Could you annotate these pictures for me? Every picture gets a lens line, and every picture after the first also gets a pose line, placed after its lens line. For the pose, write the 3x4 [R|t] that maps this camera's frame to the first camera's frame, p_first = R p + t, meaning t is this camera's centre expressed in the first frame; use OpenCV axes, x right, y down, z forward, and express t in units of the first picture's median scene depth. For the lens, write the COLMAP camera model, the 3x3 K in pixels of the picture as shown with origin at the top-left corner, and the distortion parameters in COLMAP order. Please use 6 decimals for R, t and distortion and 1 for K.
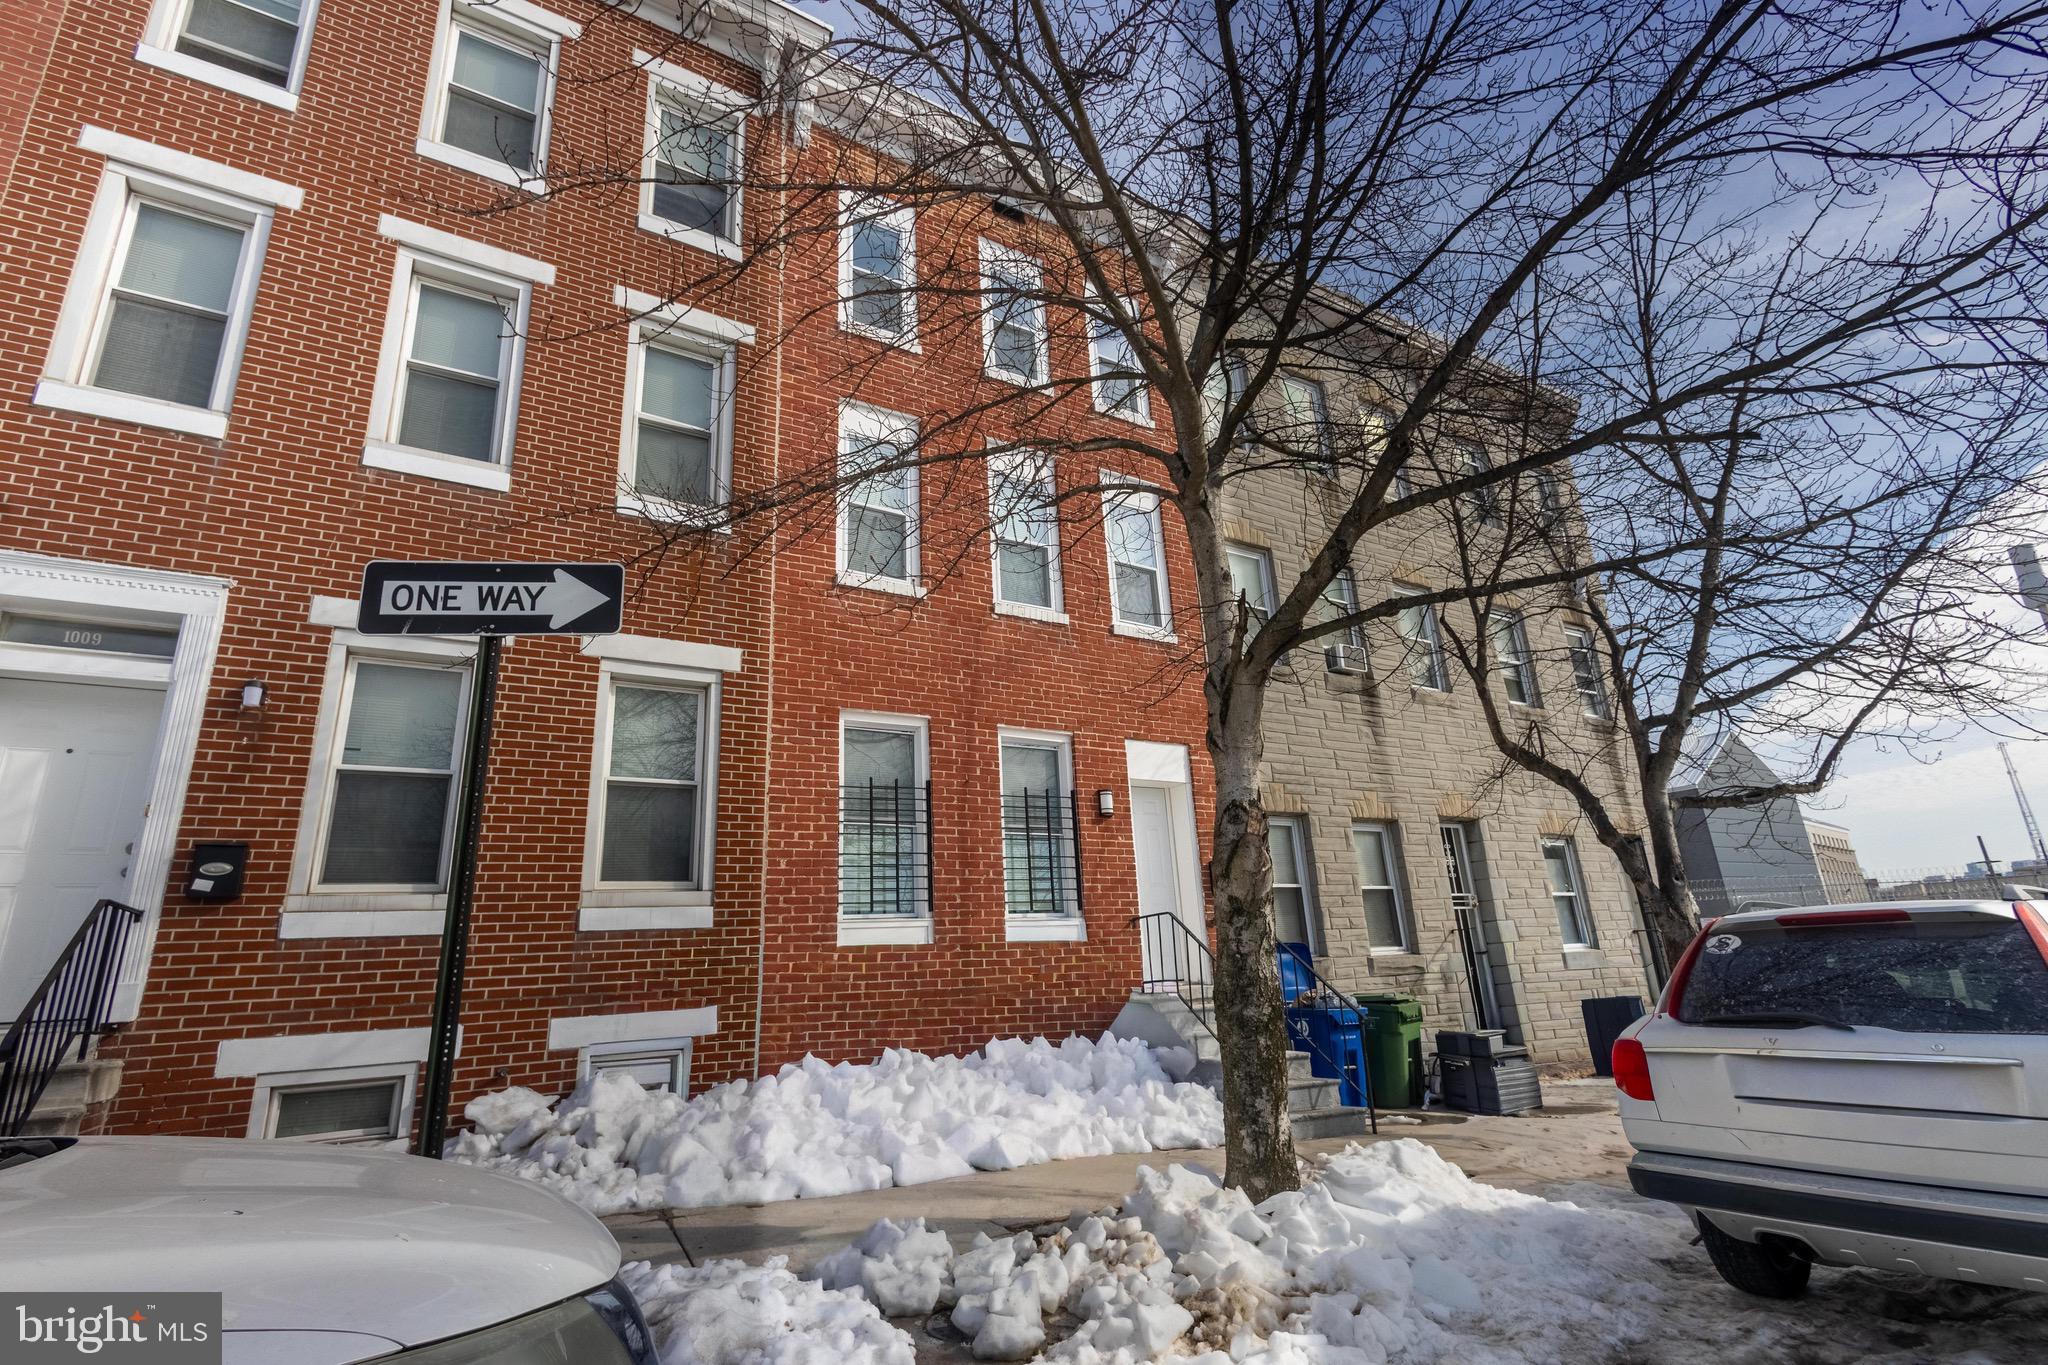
lens RADIAL K [[937.6, 0, 1024.2], [0, 937.6, 679.3], [0, 0, 1]] dist [0.011448, -0.001909]
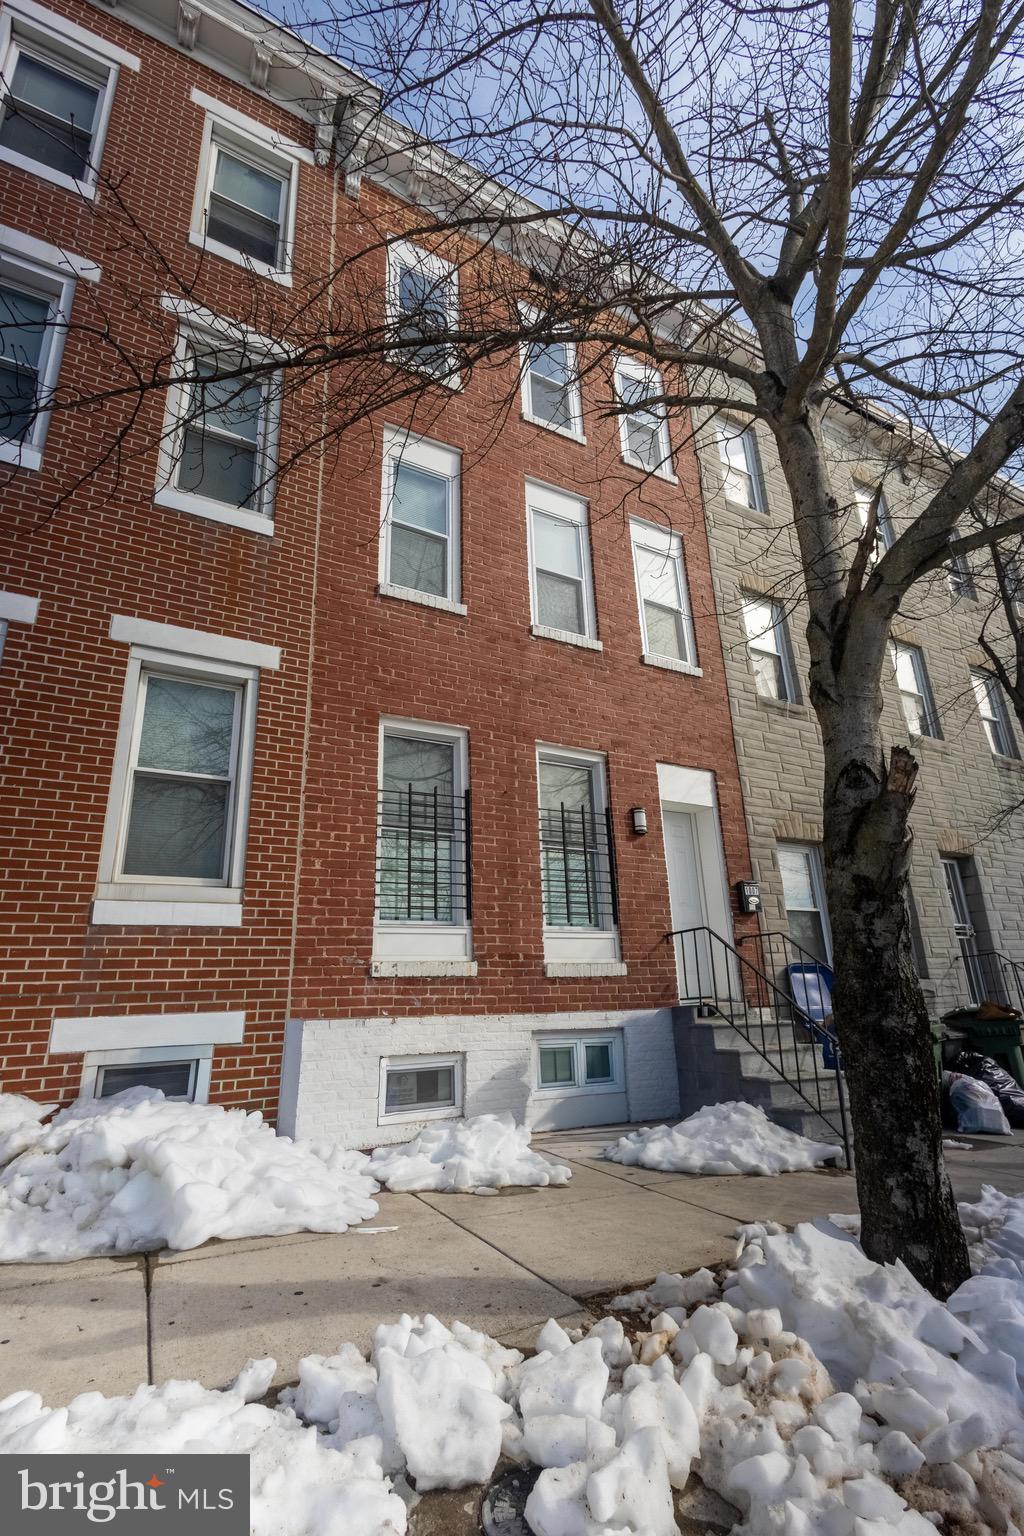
lens RADIAL K [[703.2, 0, 511.1], [0, 703.2, 770.2], [0, 0, 1]] dist [0.011448, -0.001909]
pose [[0.999646, 0.009911, -0.024702, -0.040100], [-0.010287, 0.999832, -0.015161, 0.105490], [0.024547, 0.015410, 0.999580, 0.270948]]
